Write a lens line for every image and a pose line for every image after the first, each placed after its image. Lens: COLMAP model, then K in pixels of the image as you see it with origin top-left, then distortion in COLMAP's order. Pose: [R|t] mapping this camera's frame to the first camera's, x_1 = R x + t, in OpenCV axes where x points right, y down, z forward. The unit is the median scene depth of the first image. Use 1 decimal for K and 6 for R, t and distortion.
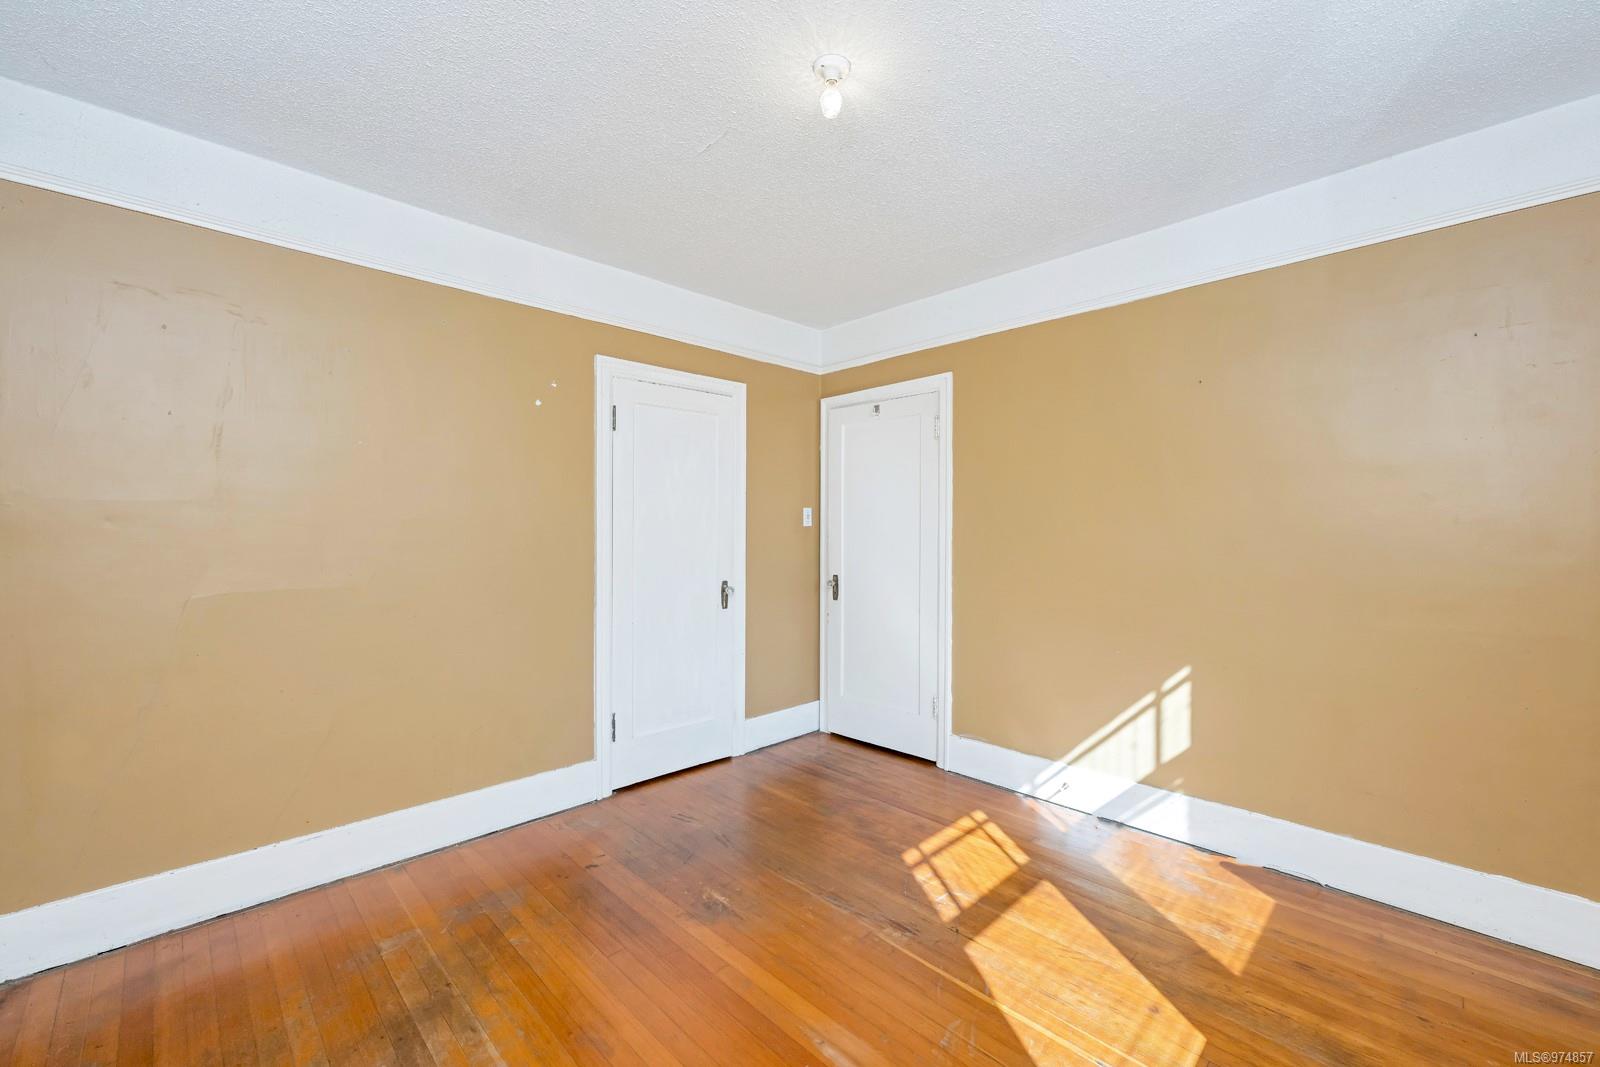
lens RADIAL K [[644.5, 0, 810.0], [0, 644.5, 517.7], [0, 0, 1]] dist [0.000119, -0.000010]
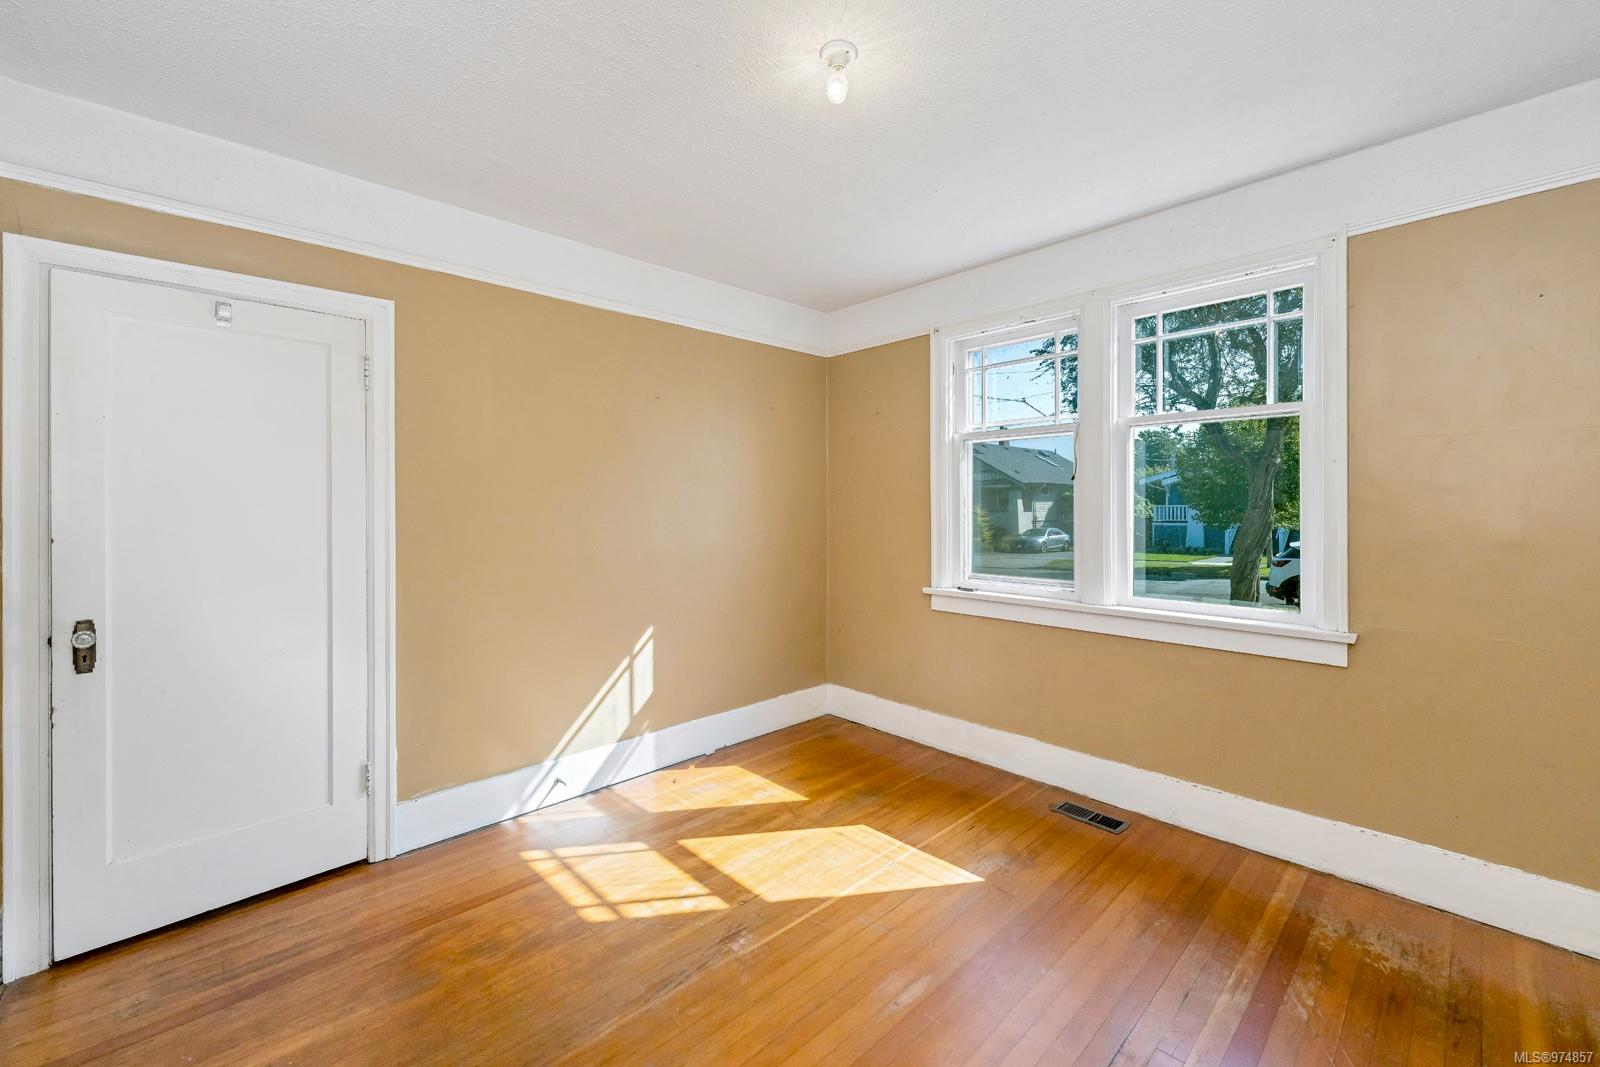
lens RADIAL K [[645.8, 0, 798.1], [0, 645.8, 499.5], [0, 0, 1]] dist [-0.000344, -0.000172]
pose [[0.028826, 0.012020, 0.999512, -0.645797], [-0.008139, 0.999897, -0.011790, 0.000352], [-0.999551, -0.007795, 0.028921, 0.695844]]
